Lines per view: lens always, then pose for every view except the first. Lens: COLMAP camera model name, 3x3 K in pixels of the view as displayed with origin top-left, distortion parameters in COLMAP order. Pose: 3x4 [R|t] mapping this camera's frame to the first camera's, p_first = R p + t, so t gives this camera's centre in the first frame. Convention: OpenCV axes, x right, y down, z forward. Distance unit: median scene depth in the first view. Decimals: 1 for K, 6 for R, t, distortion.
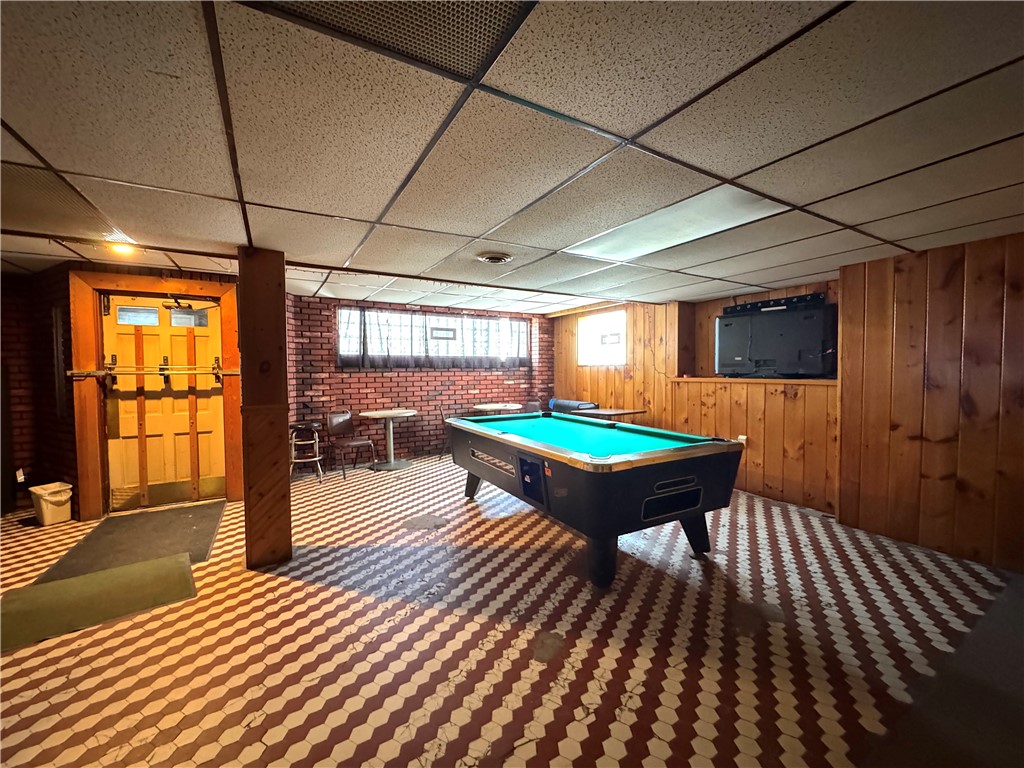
lens RADIAL K [[408.2, 0, 510.9], [0, 408.2, 382.6], [0, 0, 1]] dist [0.001461, -0.000309]
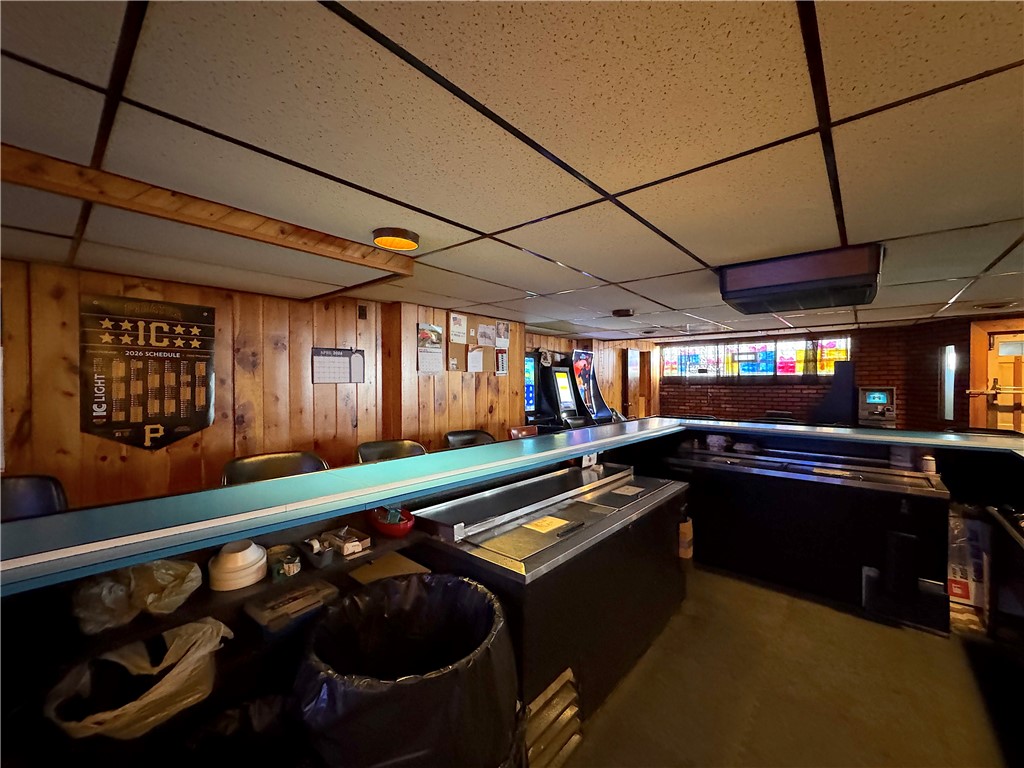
lens RADIAL K [[408.2, 0, 512.3], [0, 408.2, 382.1], [0, 0, 1]] dist [0.001461, -0.000309]
pose [[0.326354, 0.008228, -0.945212, -0.211934], [-0.026639, 0.999645, -0.000496, -0.012619], [0.944872, 0.025342, 0.326457, -0.975442]]
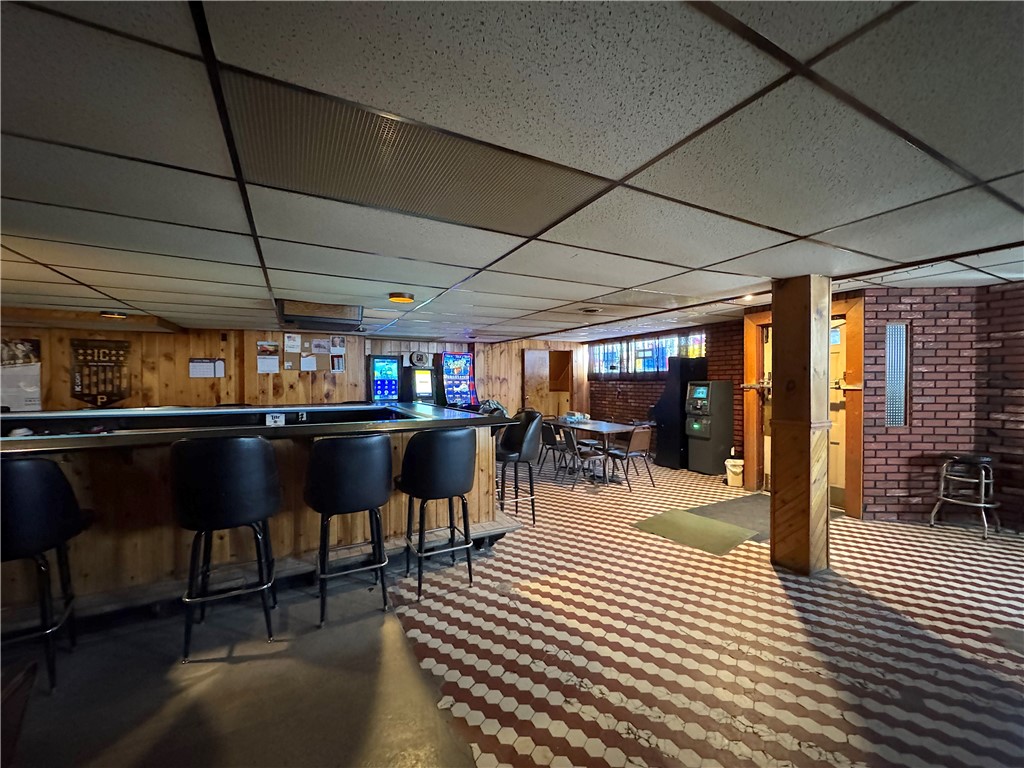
lens RADIAL K [[408.2, 0, 512.3], [0, 408.2, 381.7], [0, 0, 1]] dist [0.001461, -0.000309]
pose [[-0.039335, 0.009270, -0.999183, 0.383348], [-0.025046, 0.999634, 0.010260, -0.030935], [0.998912, 0.025429, -0.039089, 0.226104]]
